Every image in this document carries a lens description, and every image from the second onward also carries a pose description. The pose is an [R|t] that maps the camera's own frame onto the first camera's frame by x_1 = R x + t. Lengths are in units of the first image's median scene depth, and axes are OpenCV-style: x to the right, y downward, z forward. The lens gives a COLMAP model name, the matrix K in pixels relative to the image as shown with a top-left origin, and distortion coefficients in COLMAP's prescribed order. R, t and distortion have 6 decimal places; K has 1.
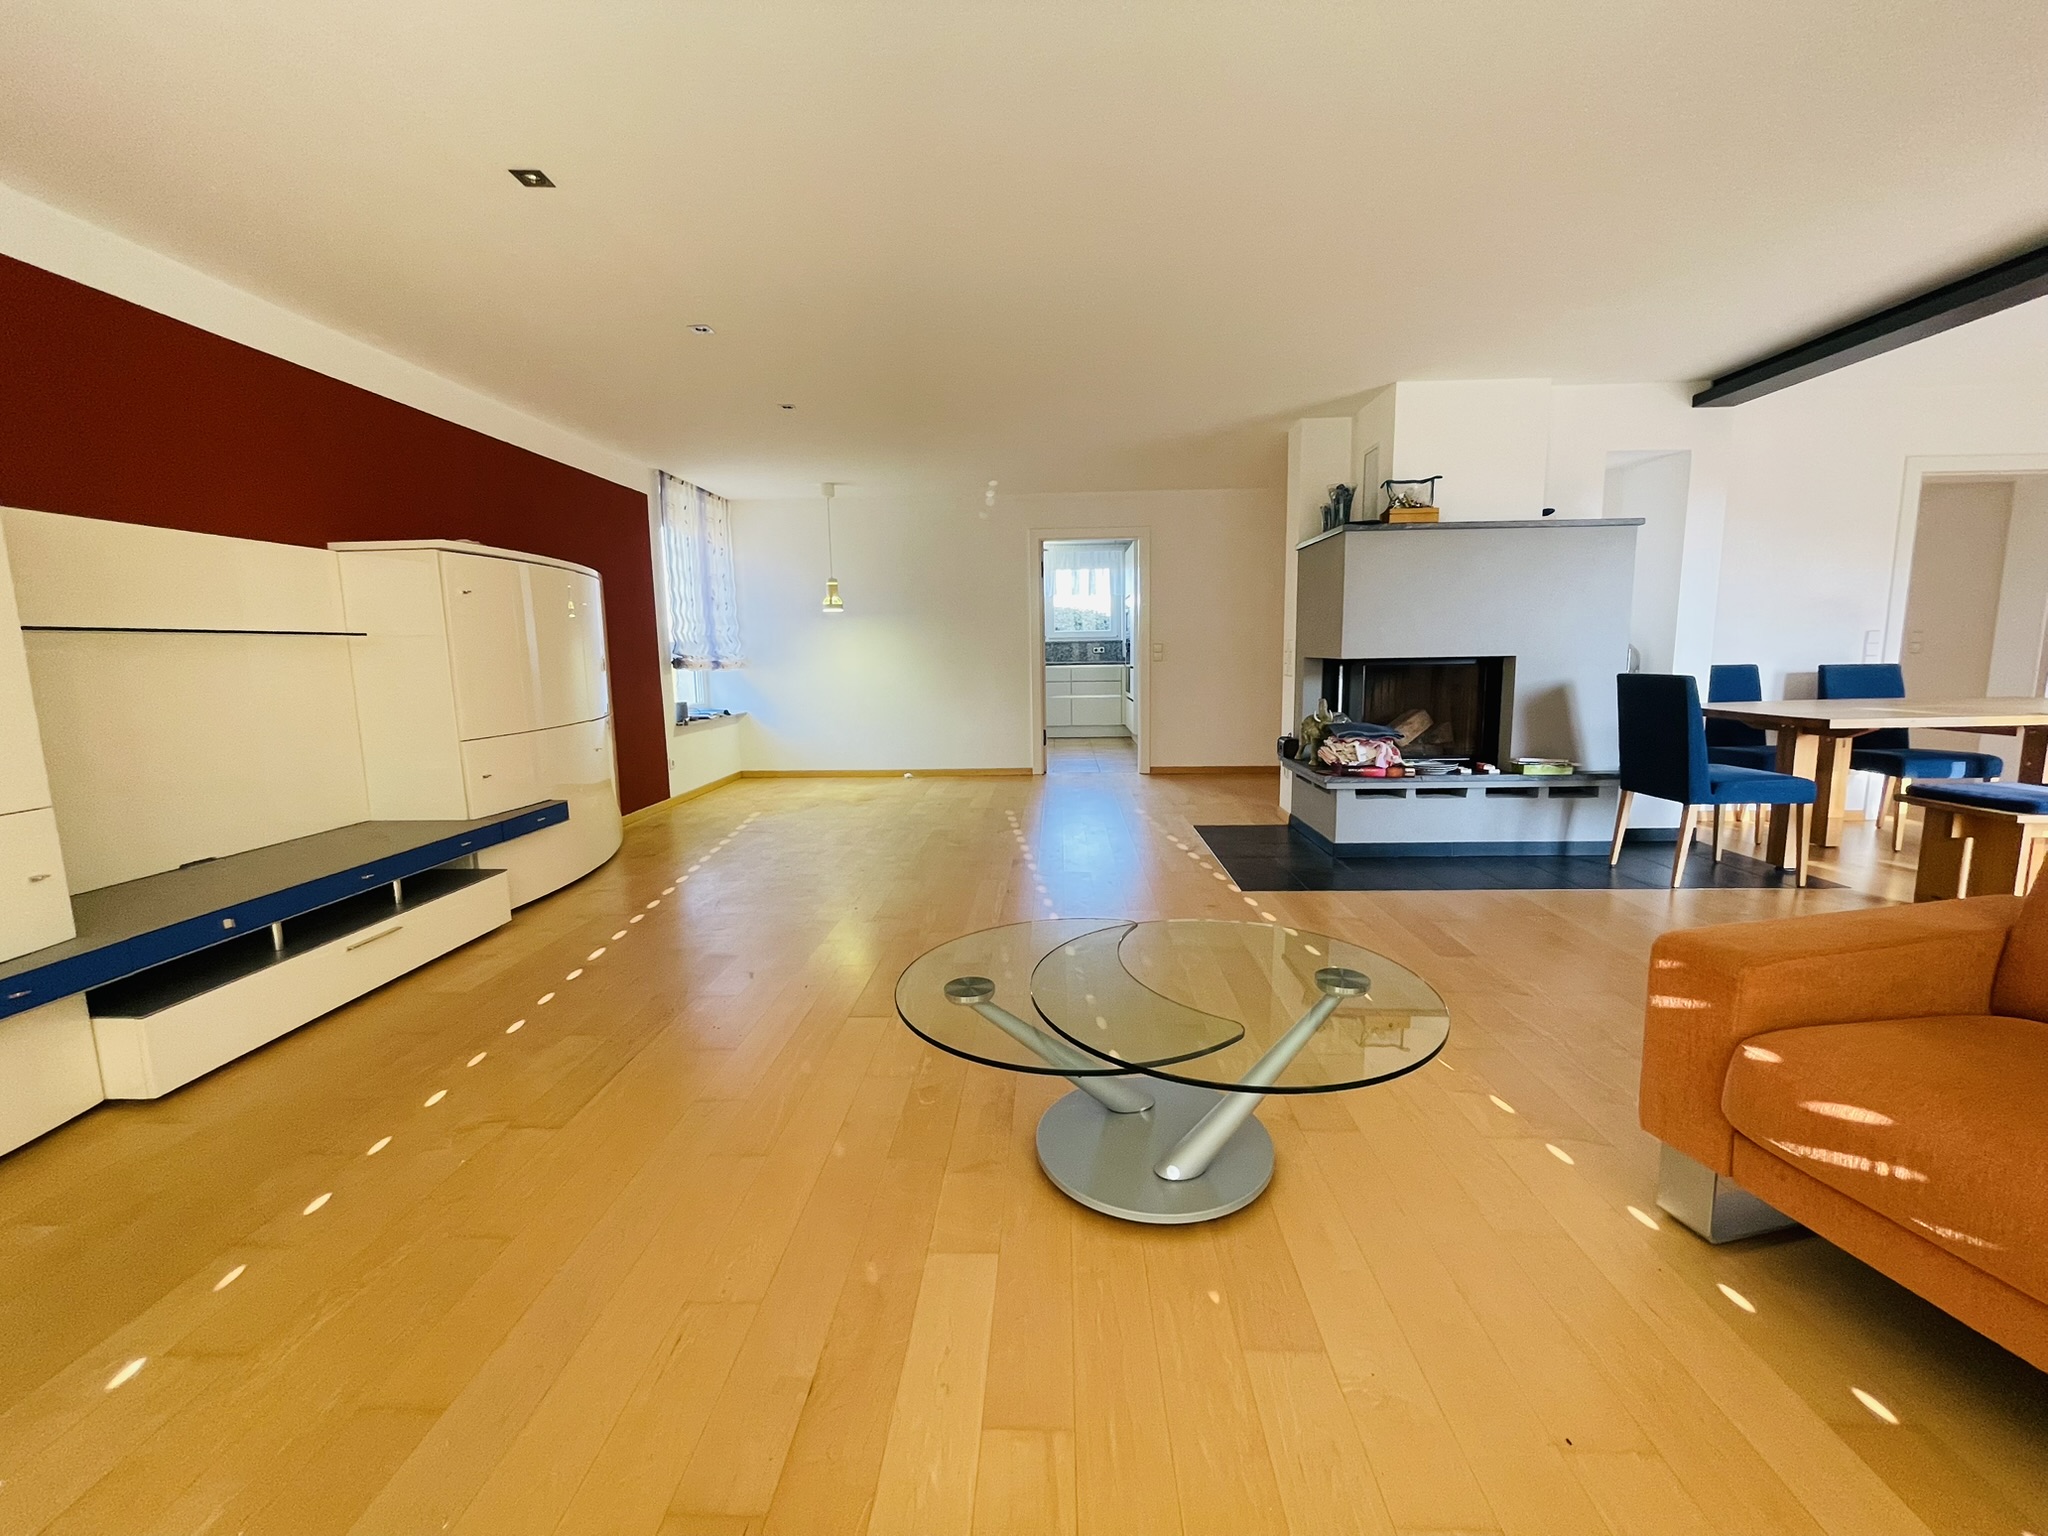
lens RADIAL K [[873.6, 0, 1024.0], [0, 873.6, 768.0], [0, 0, 1]] dist [-0.000043, -0.000038]
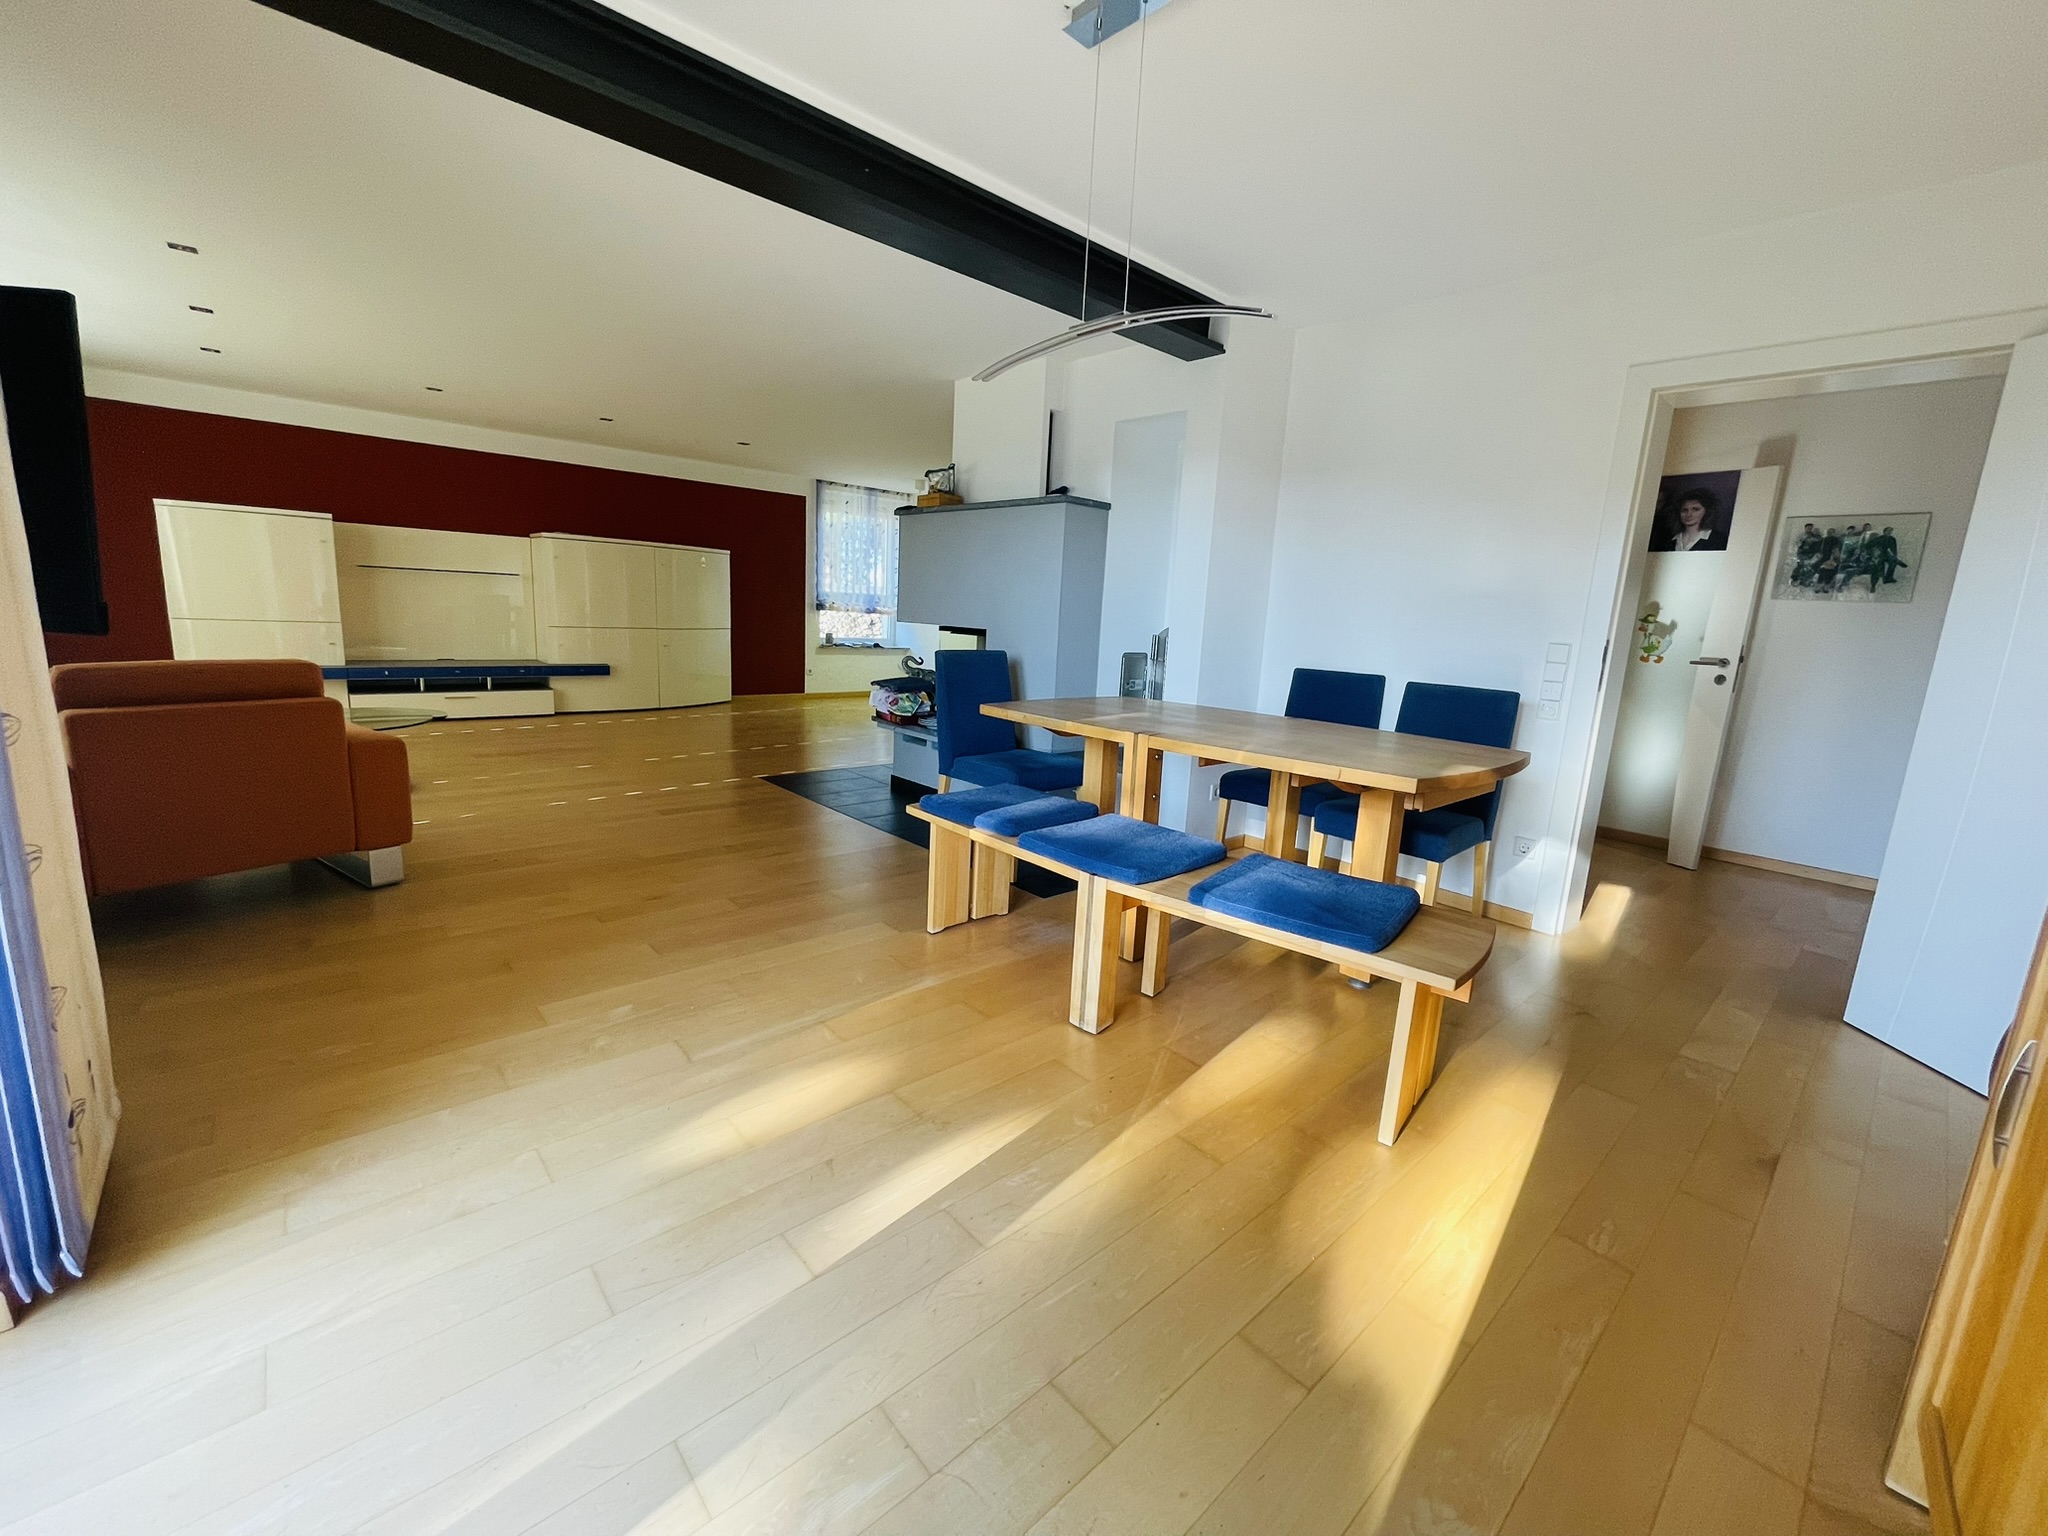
lens RADIAL K [[840.5, 0, 1024.0], [0, 840.5, 768.0], [0, 0, 1]] dist [-0.000036, -0.000026]
pose [[0.700448, 0.193793, -0.686889, 1.309846], [-0.168230, 0.980142, 0.104978, -0.079540], [0.693593, 0.042023, 0.719141, 0.279987]]
